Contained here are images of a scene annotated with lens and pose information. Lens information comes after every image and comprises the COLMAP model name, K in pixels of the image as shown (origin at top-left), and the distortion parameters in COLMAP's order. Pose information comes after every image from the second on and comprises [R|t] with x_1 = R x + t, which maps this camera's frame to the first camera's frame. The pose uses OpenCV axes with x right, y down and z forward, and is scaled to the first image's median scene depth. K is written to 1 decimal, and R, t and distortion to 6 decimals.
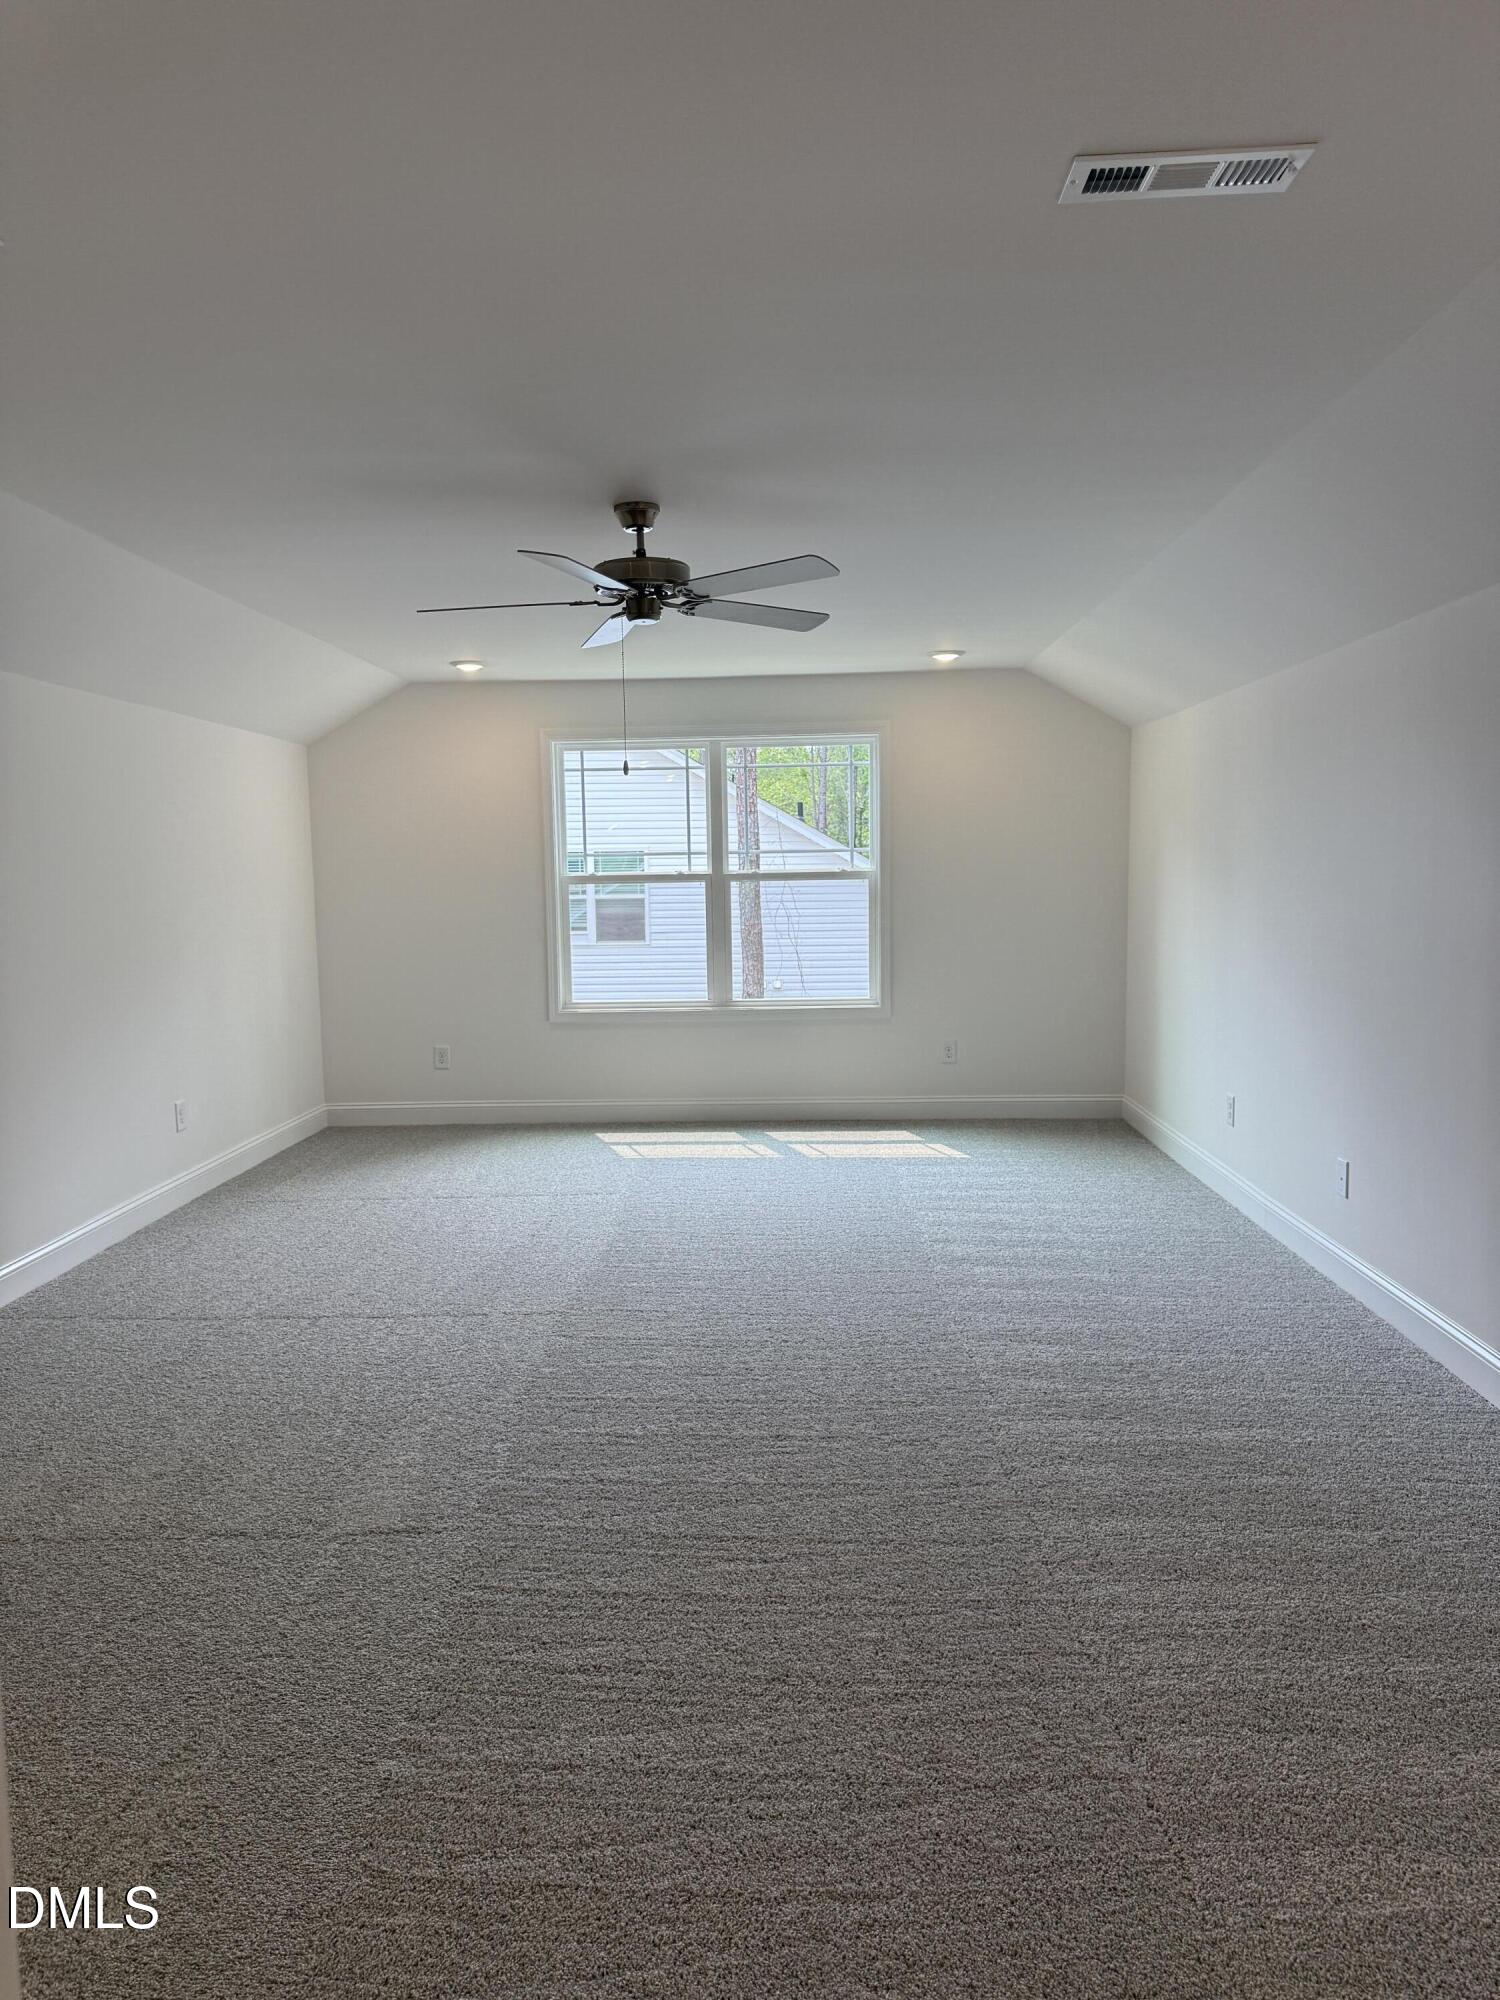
lens RADIAL K [[1395.4, 0, 735.0], [0, 1395.4, 1000.0], [0, 0, 1]] dist [0.048611, -0.060110]
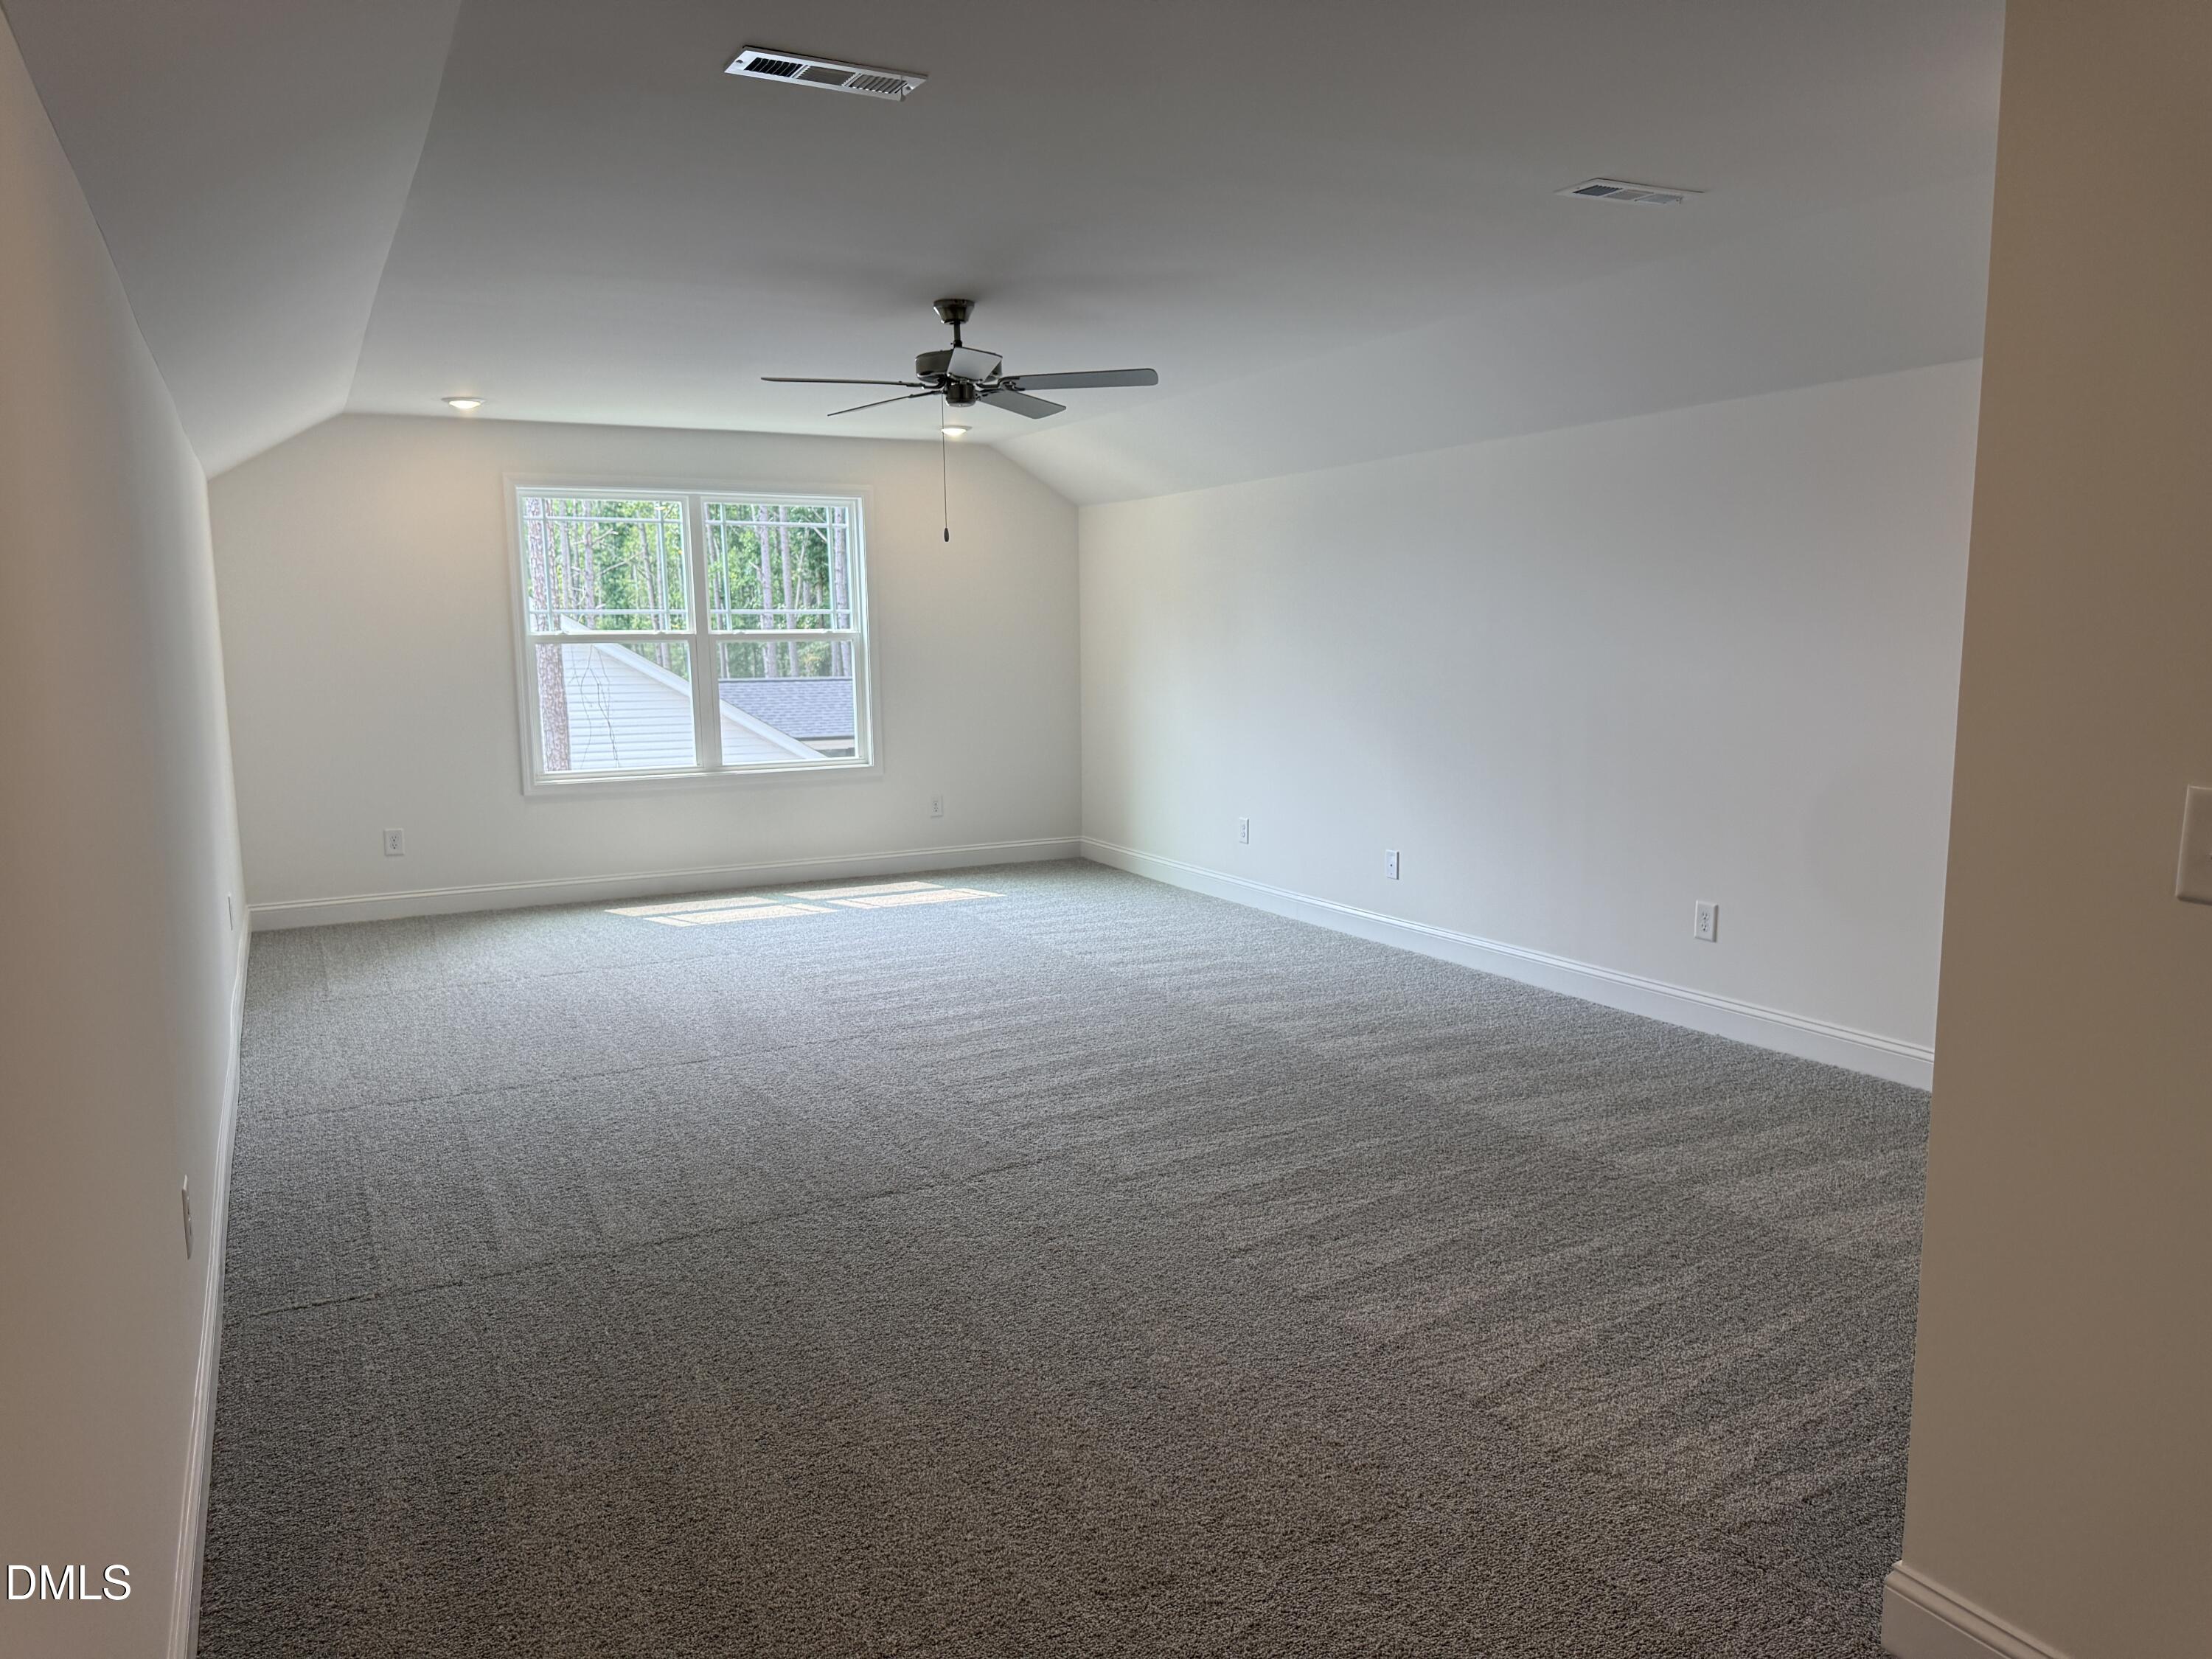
lens RADIAL K [[1543.3, 0, 1113.5], [0, 1543.3, 822.5], [0, 0, 1]] dist [0.048611, -0.060110]
pose [[0.867925, -0.057510, 0.493355, -0.318537], [0.044972, 0.998293, 0.037254, 0.013352], [-0.494655, -0.010146, 0.869030, -0.081237]]
